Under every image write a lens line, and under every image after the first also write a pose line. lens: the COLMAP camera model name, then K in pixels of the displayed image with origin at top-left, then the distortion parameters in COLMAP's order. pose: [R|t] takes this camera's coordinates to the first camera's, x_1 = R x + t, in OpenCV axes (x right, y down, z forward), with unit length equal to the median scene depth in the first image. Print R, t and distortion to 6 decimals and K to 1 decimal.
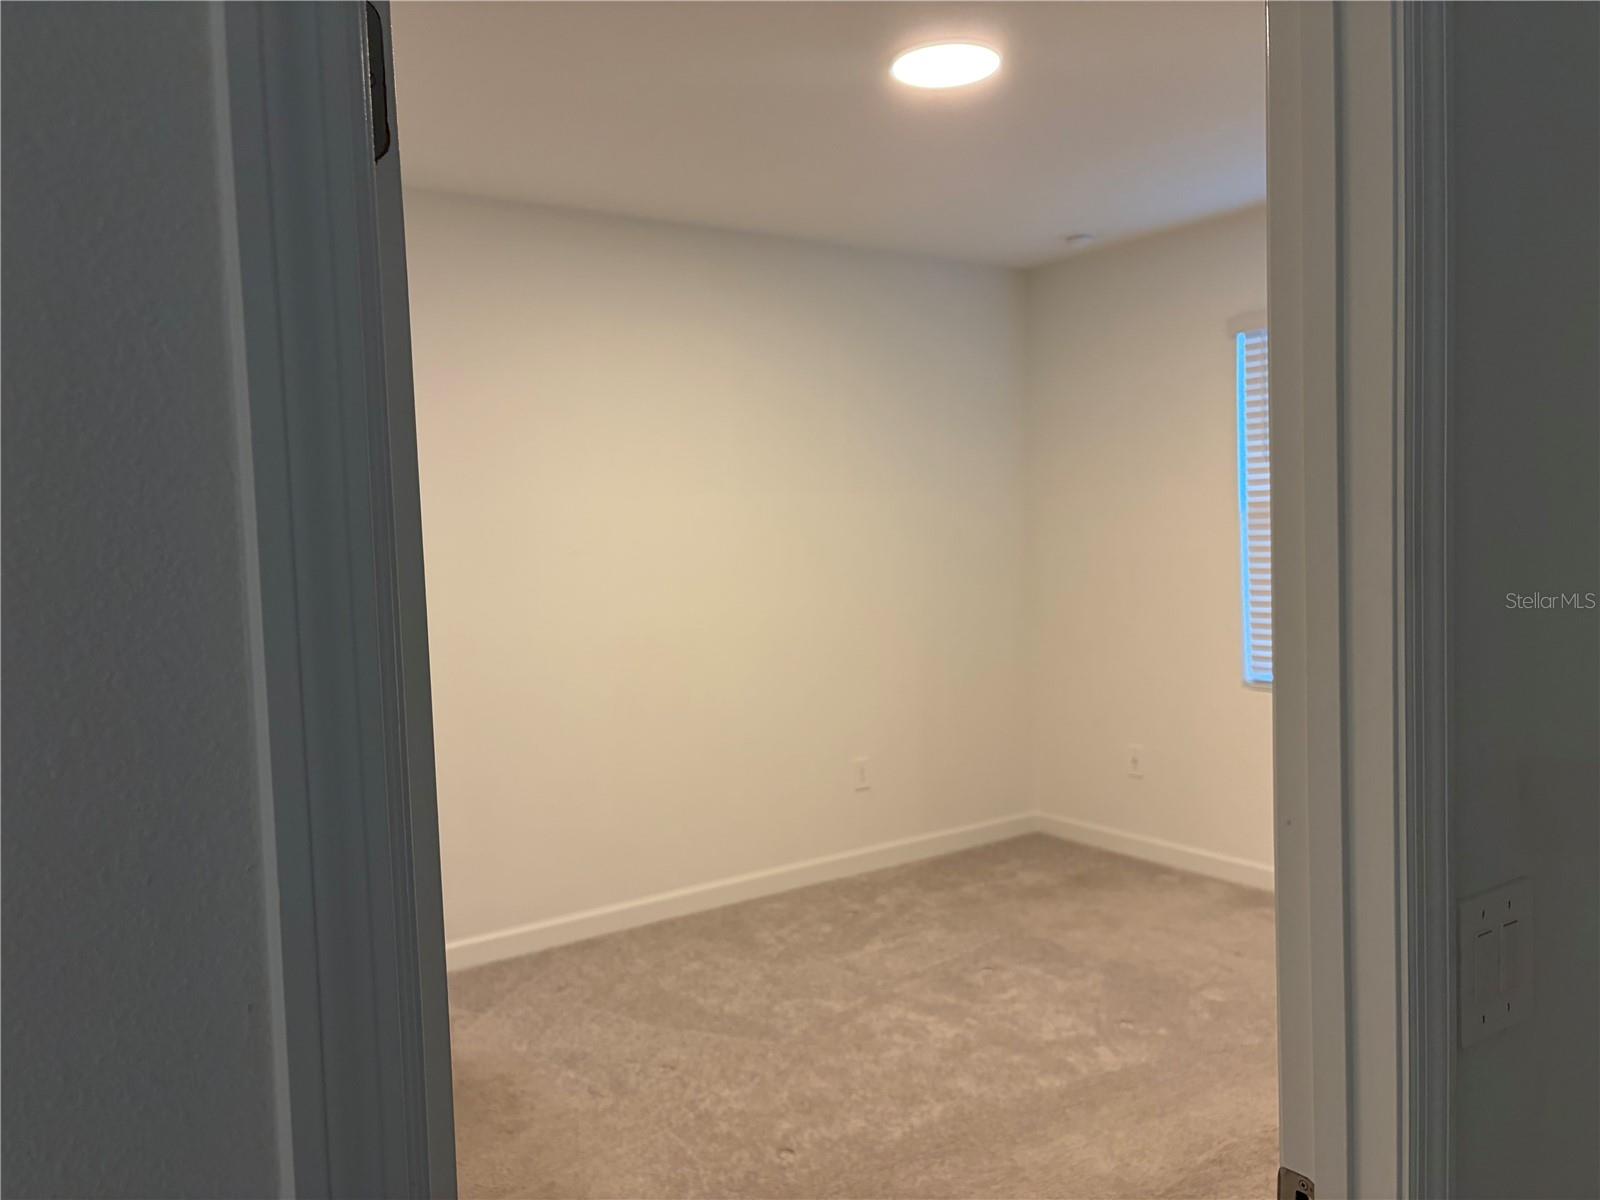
lens RADIAL K [[1202.4, 0, 799.5], [0, 1202.4, 601.4], [0, 0, 1]] dist [0.060545, -0.074011]
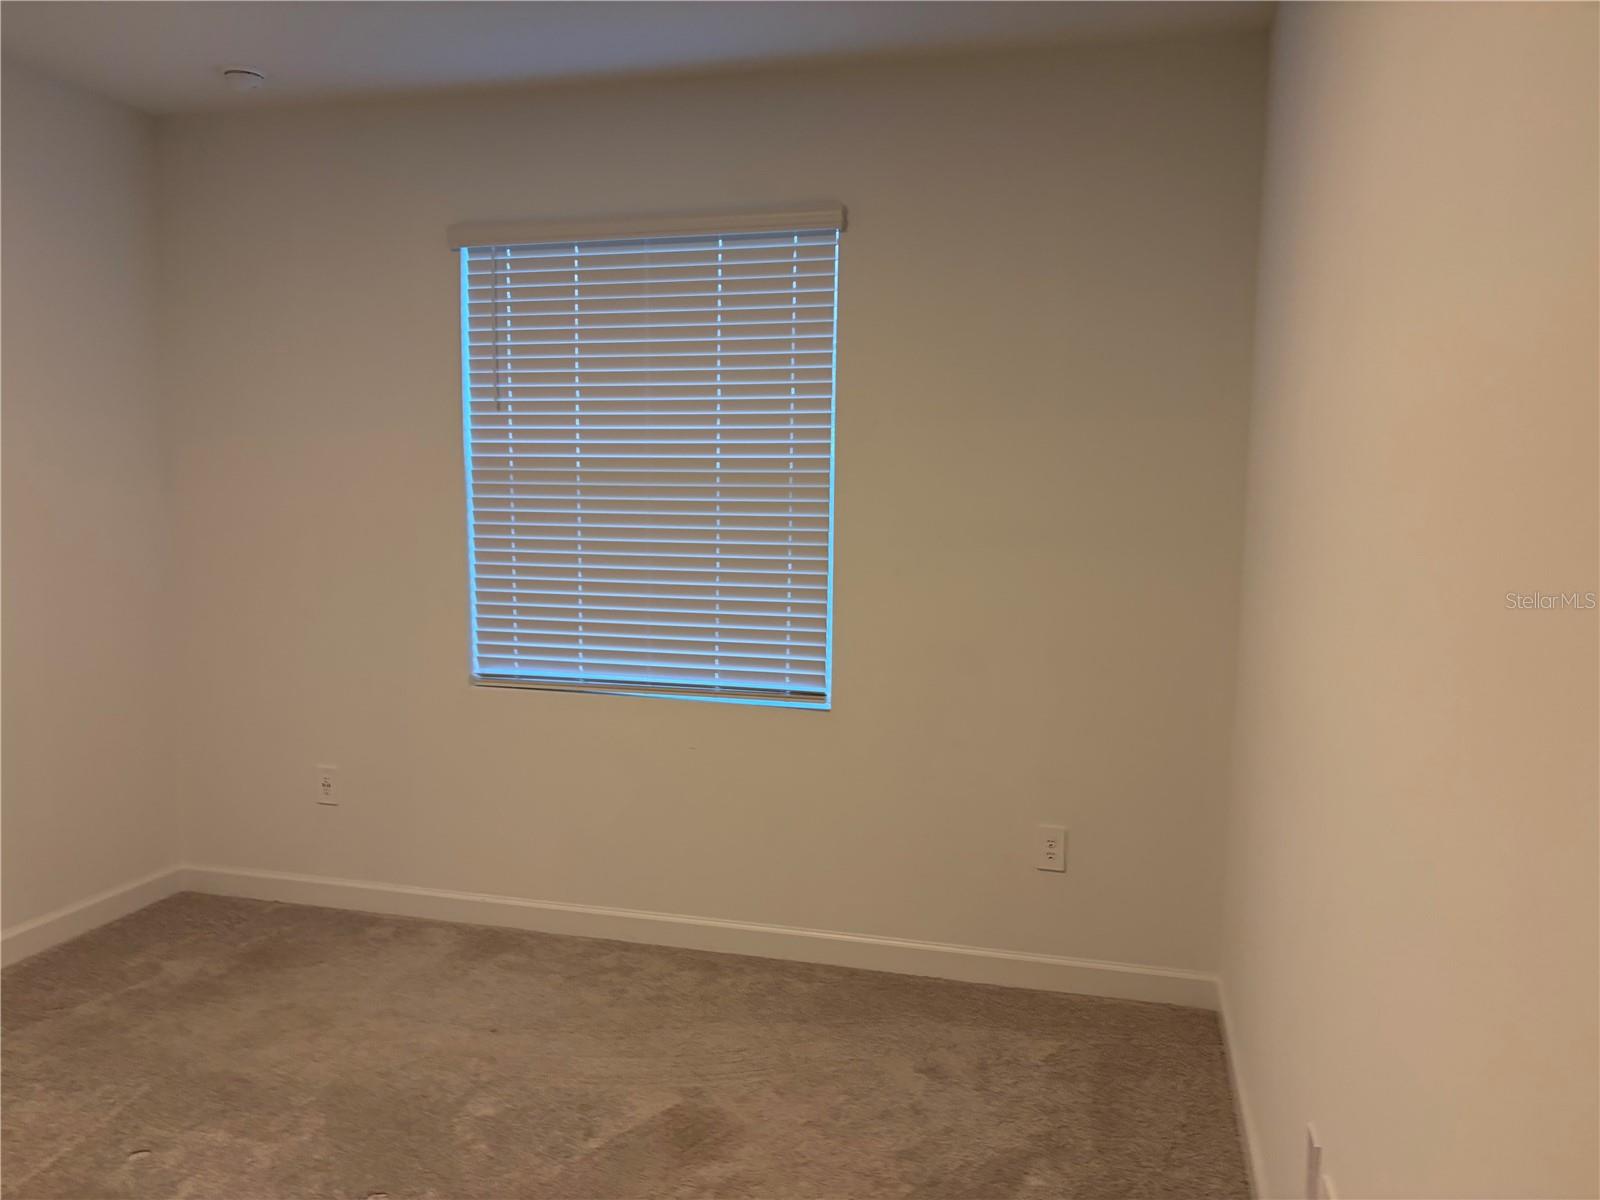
lens RADIAL K [[1202.4, 0, 806.7], [0, 1202.4, 599.6], [0, 0, 1]] dist [0.060545, -0.074011]
pose [[0.760911, -0.021126, 0.648512, 0.010477], [0.006518, 0.999668, 0.024918, -0.005567], [-0.648824, -0.014733, 0.760796, 0.242647]]
